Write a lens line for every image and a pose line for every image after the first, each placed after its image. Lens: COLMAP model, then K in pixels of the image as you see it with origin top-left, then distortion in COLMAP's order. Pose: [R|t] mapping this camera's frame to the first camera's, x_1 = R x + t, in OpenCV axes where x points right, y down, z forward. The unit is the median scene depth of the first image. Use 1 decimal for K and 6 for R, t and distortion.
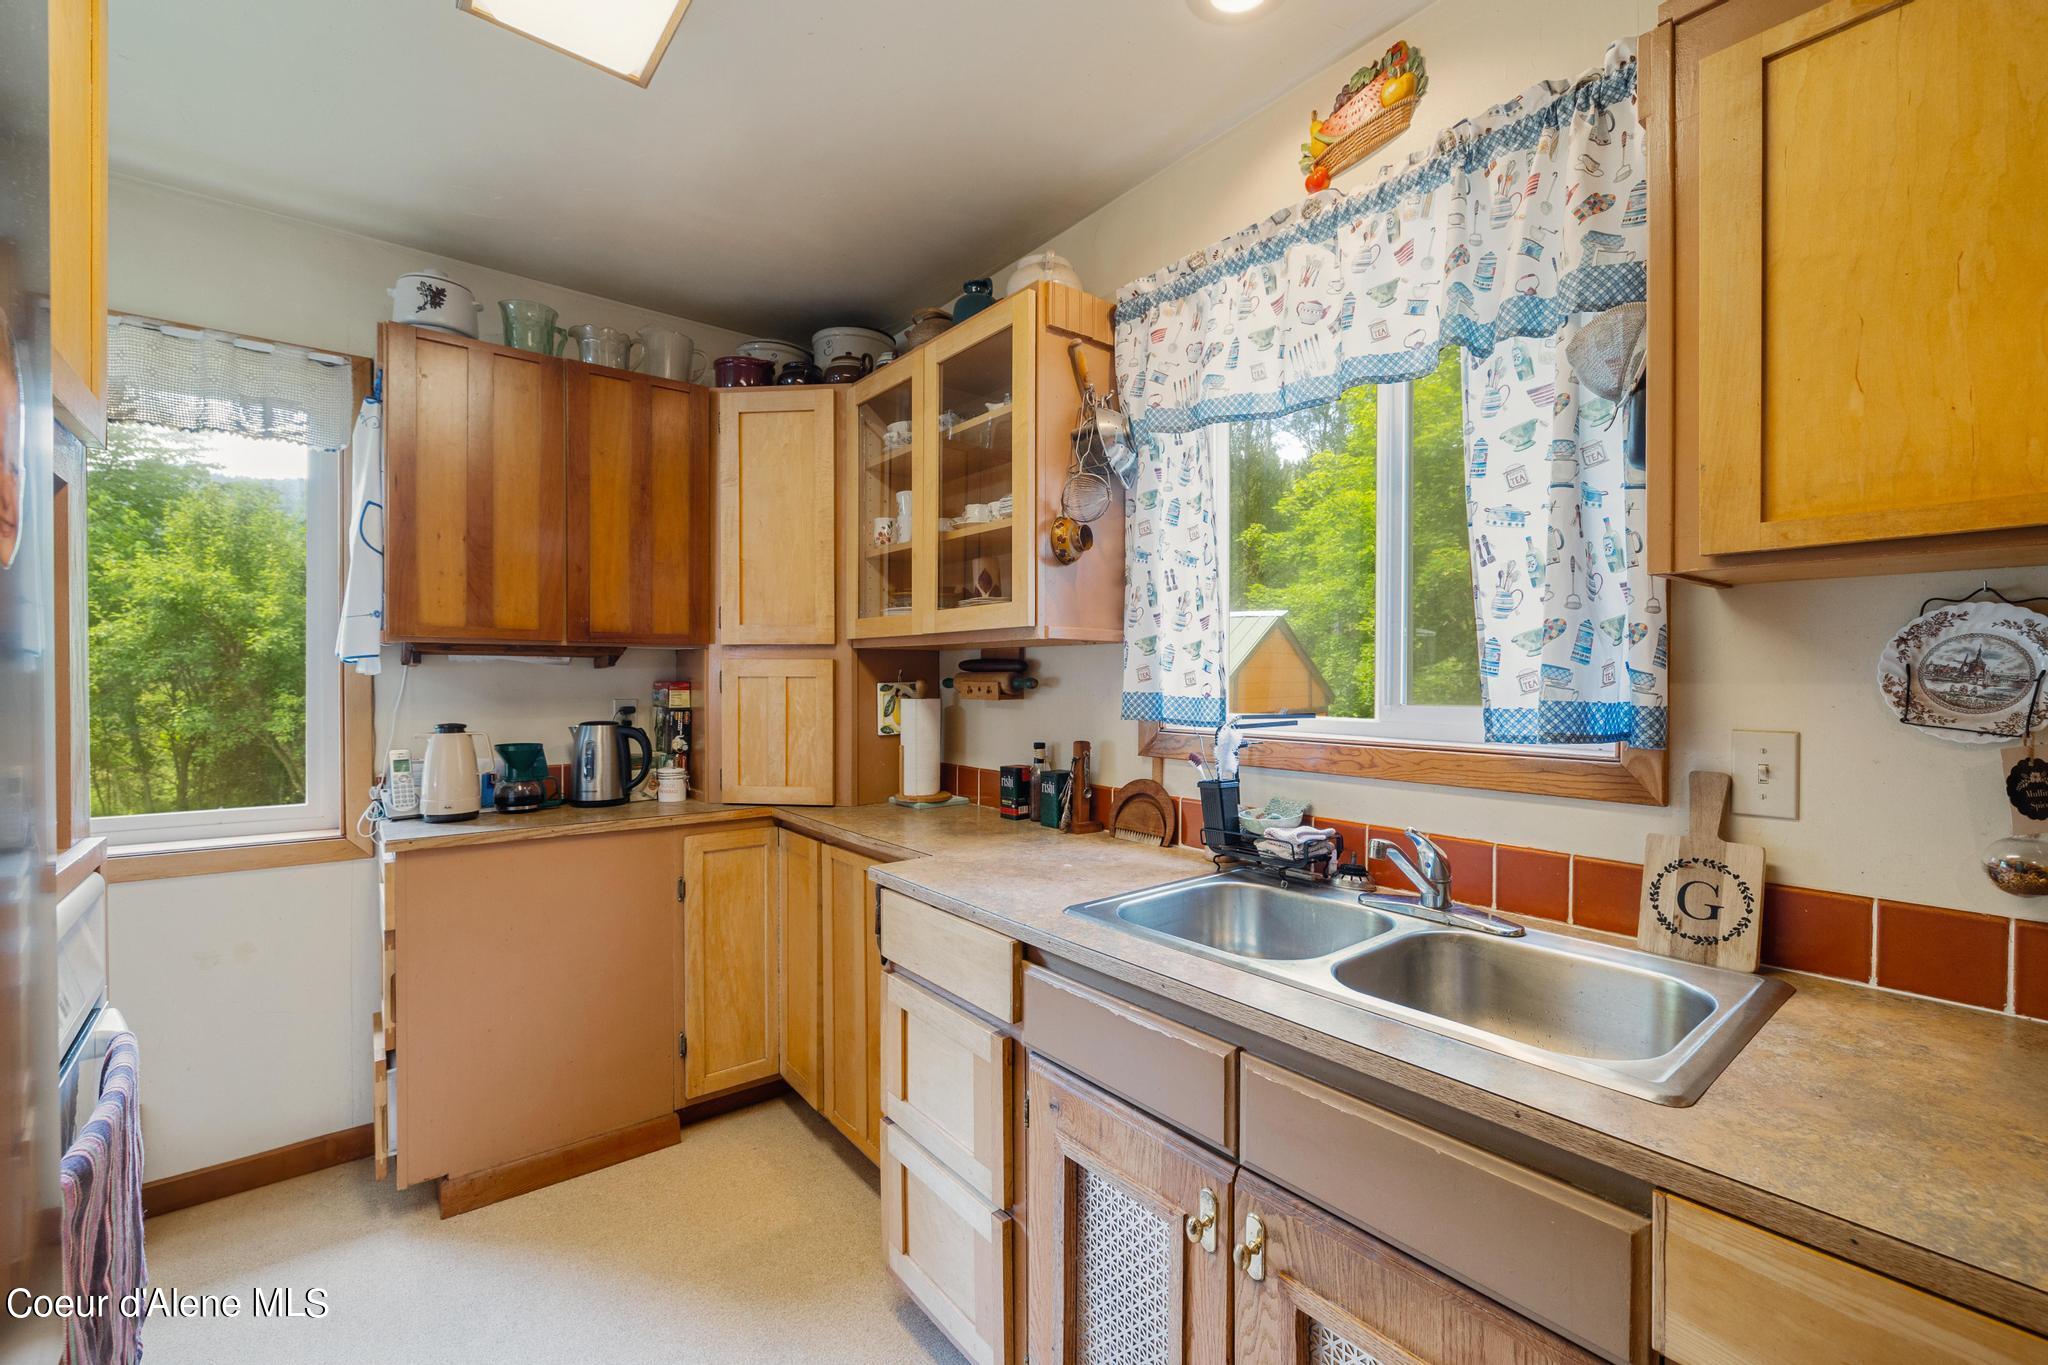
lens RADIAL K [[861.5, 0, 1020.6], [0, 861.5, 679.1], [0, 0, 1]] dist [-0.002798, 0.000113]
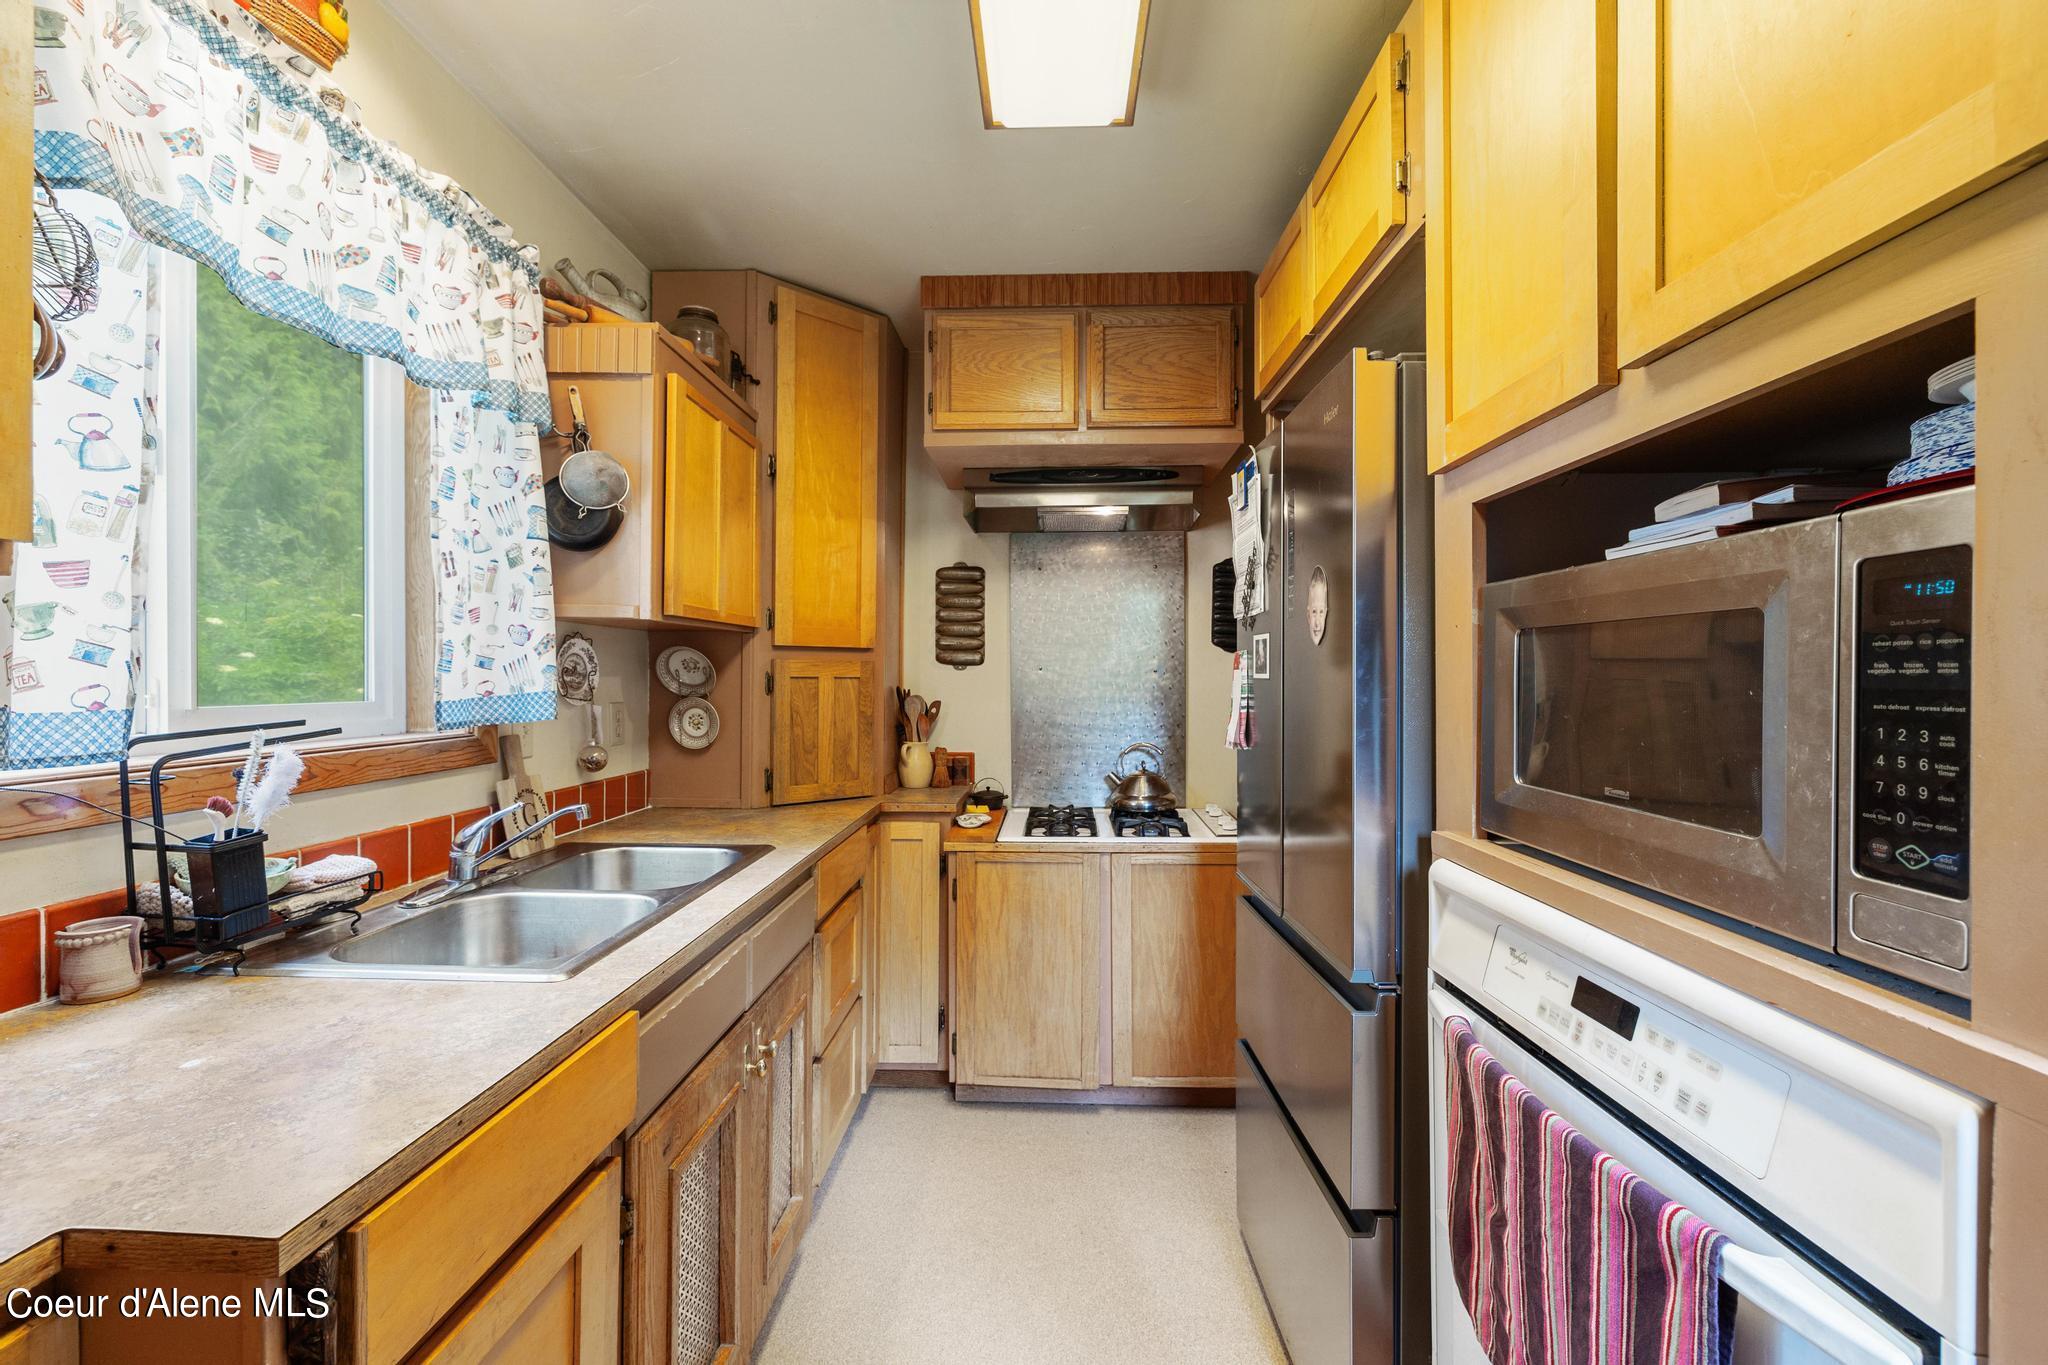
lens RADIAL K [[861.5, 0, 1022.7], [0, 861.5, 680.0], [0, 0, 1]] dist [-0.002798, 0.000113]
pose [[-0.766947, -0.002052, 0.641707, -0.652316], [0.004060, 0.999959, 0.008050, -0.000081], [-0.641698, 0.008779, -0.766907, 1.147815]]
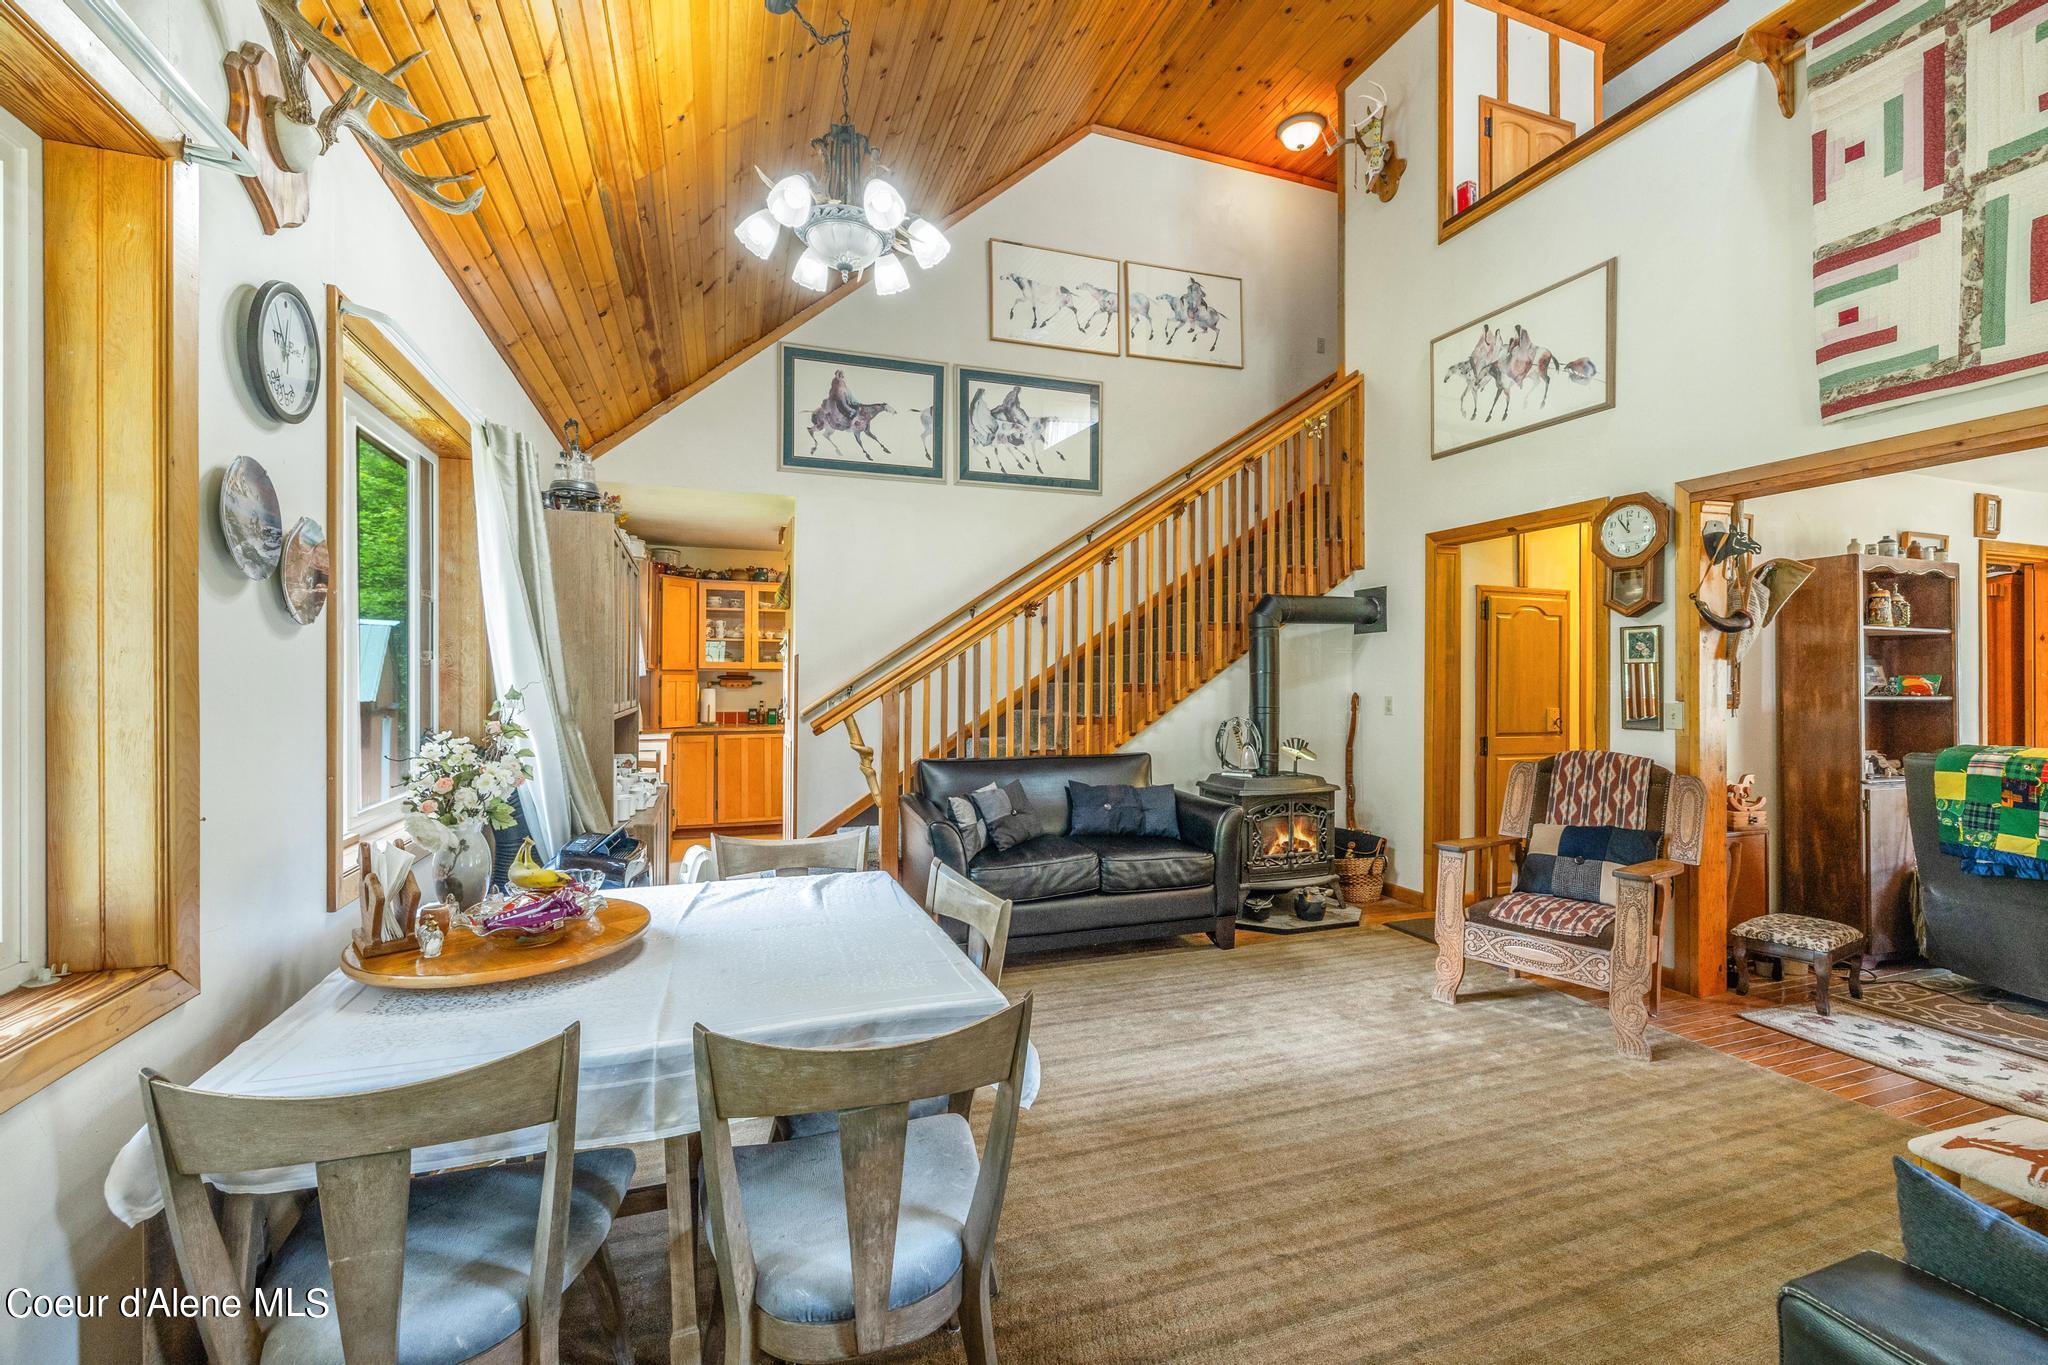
lens RADIAL K [[861.5, 0, 1017.6], [0, 861.5, 675.8], [0, 0, 1]] dist [-0.002798, 0.000113]
pose [[0.326296, 0.008003, 0.945234, -3.902379], [0.004123, 0.999943, -0.009890, 0.018152], [-0.945259, 0.007124, 0.326244, -1.398151]]
